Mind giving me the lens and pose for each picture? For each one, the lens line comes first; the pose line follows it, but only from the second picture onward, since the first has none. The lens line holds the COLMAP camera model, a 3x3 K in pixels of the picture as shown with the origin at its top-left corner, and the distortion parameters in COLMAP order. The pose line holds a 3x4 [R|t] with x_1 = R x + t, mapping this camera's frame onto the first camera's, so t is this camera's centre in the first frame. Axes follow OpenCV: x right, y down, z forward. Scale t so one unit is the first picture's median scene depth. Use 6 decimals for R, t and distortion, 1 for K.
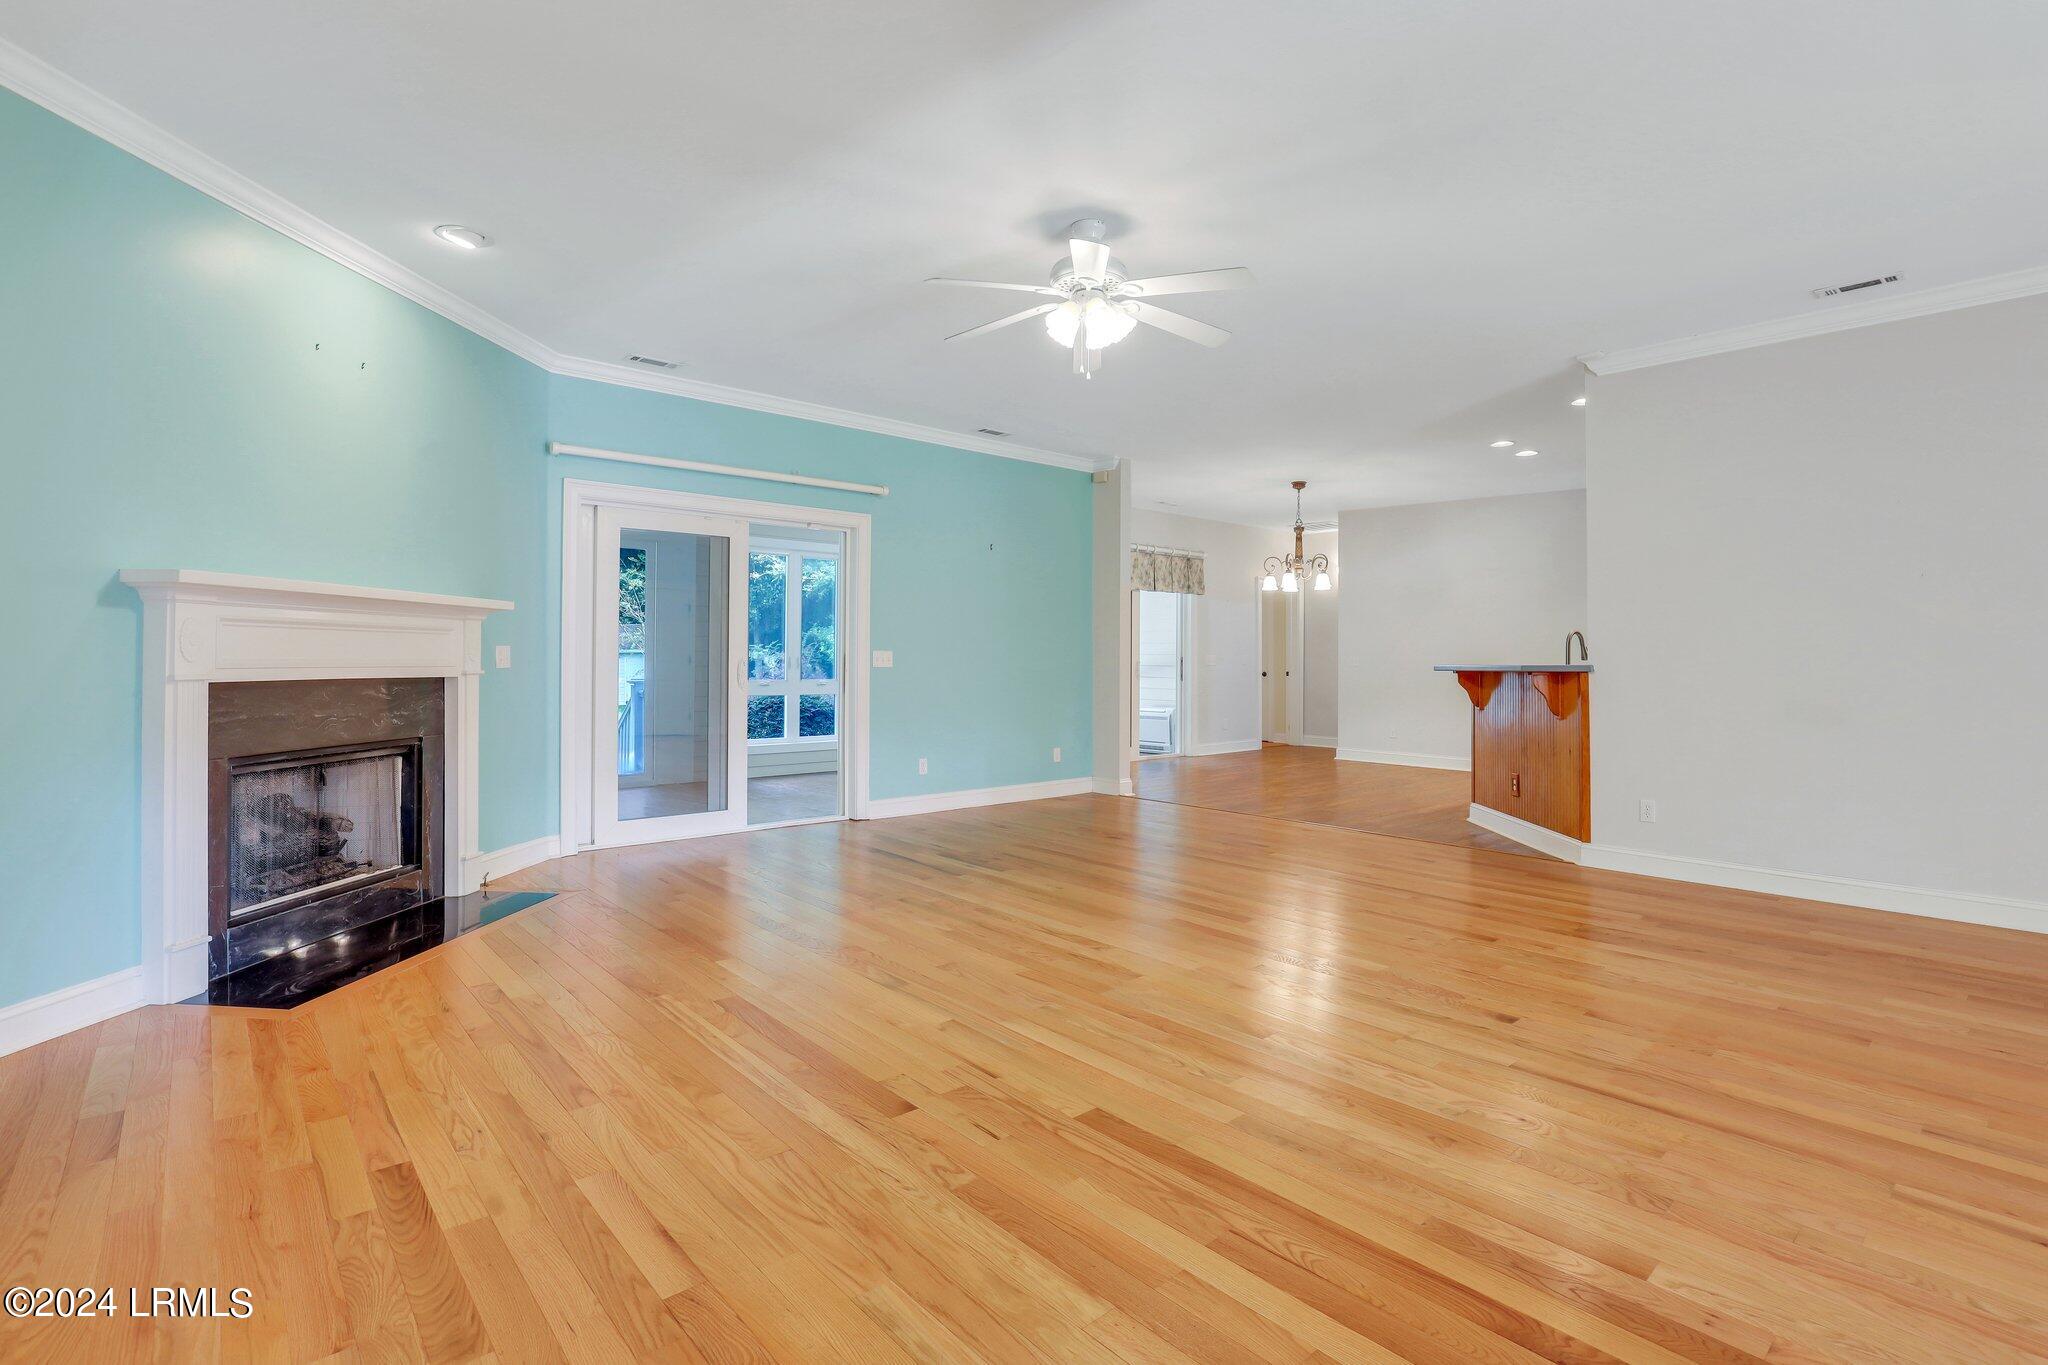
lens RADIAL K [[949.5, 0, 1025.7], [0, 949.5, 671.7], [0, 0, 1]] dist [0.001323, -0.021477]
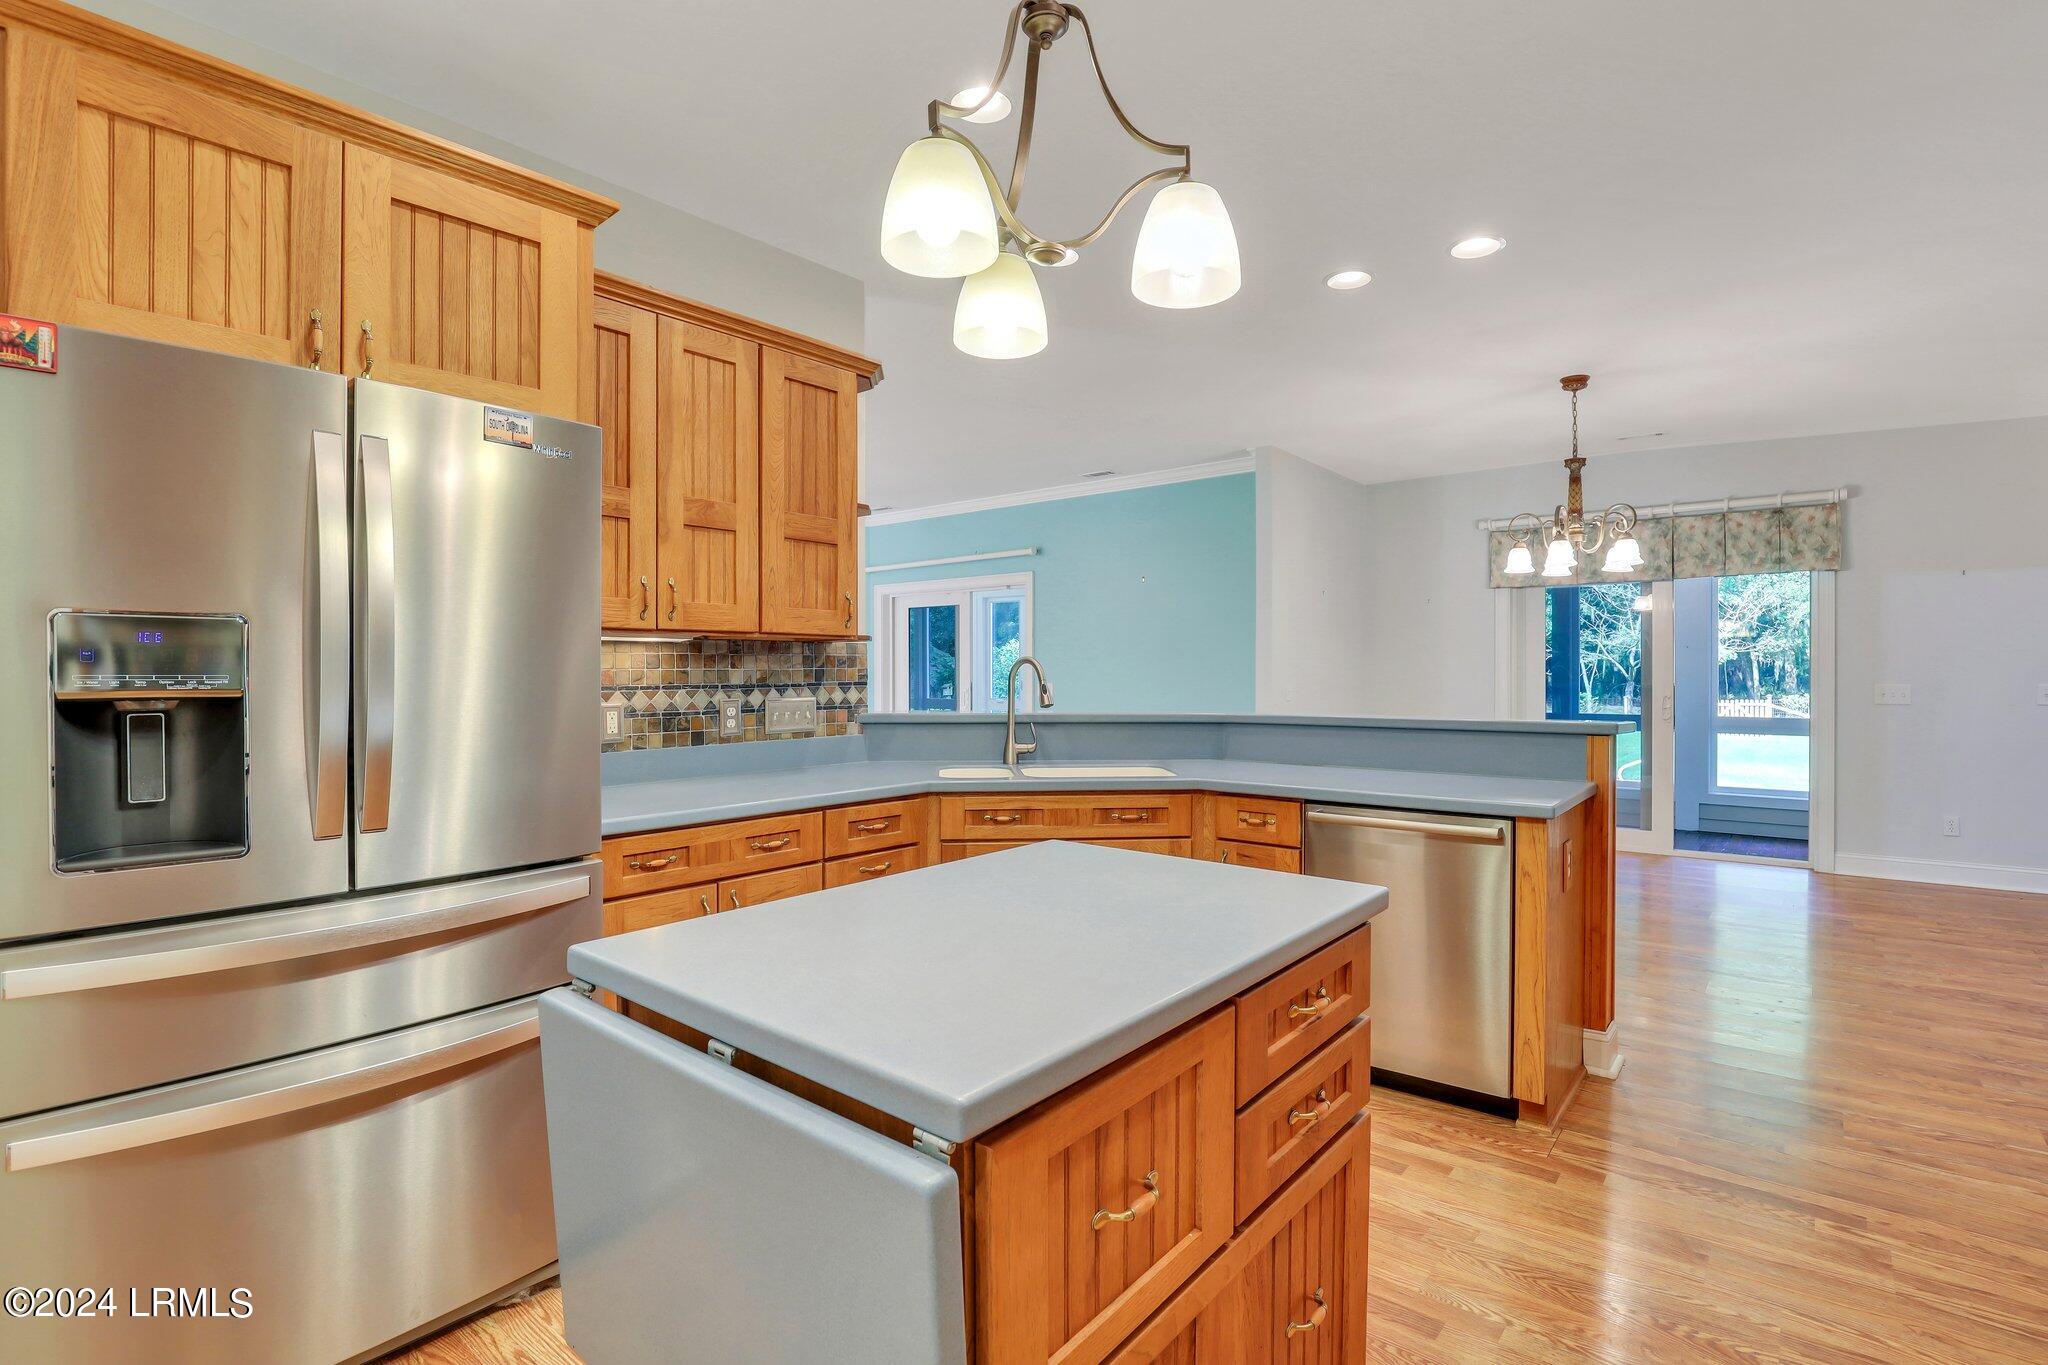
lens RADIAL K [[949.5, 0, 1025.7], [0, 949.5, 671.7], [0, 0, 1]] dist [0.001323, -0.021477]
pose [[0.148029, -0.001649, -0.988982, 0.996553], [-0.015396, 0.999874, -0.003972, -0.025866], [0.988863, 0.015814, 0.147985, 0.762548]]
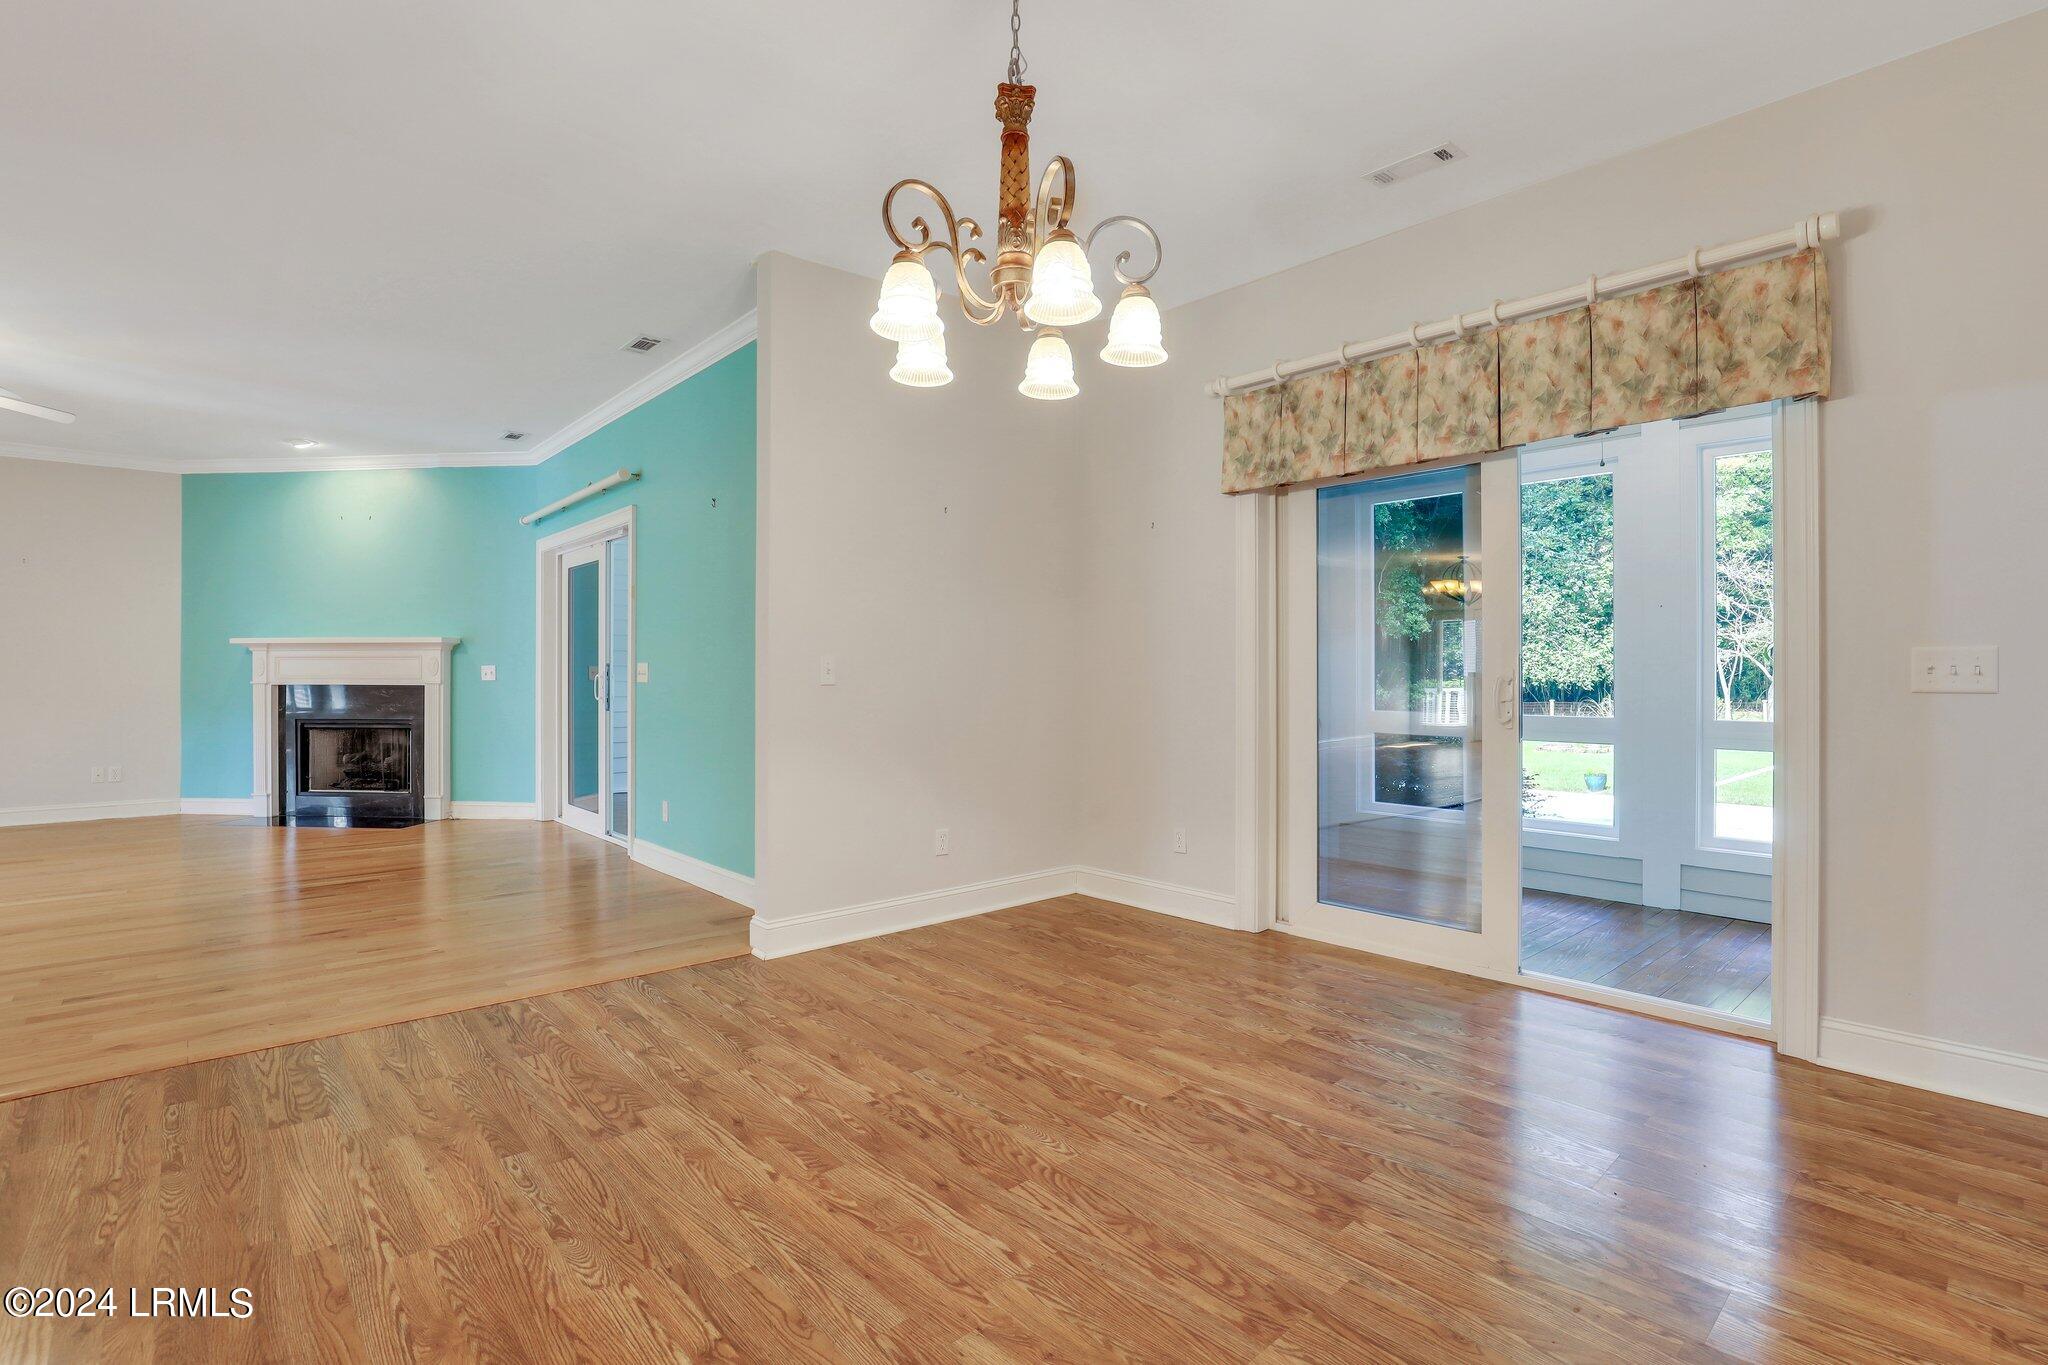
lens RADIAL K [[943.3, 0, 1044.5], [0, 943.3, 677.5], [0, 0, 1]] dist [-0.027392, 0.000063]
pose [[0.019382, -0.003084, -0.999807, 0.649112], [-0.013615, 0.999902, -0.003348, -0.011958], [0.999719, 0.013677, 0.019338, 1.271596]]
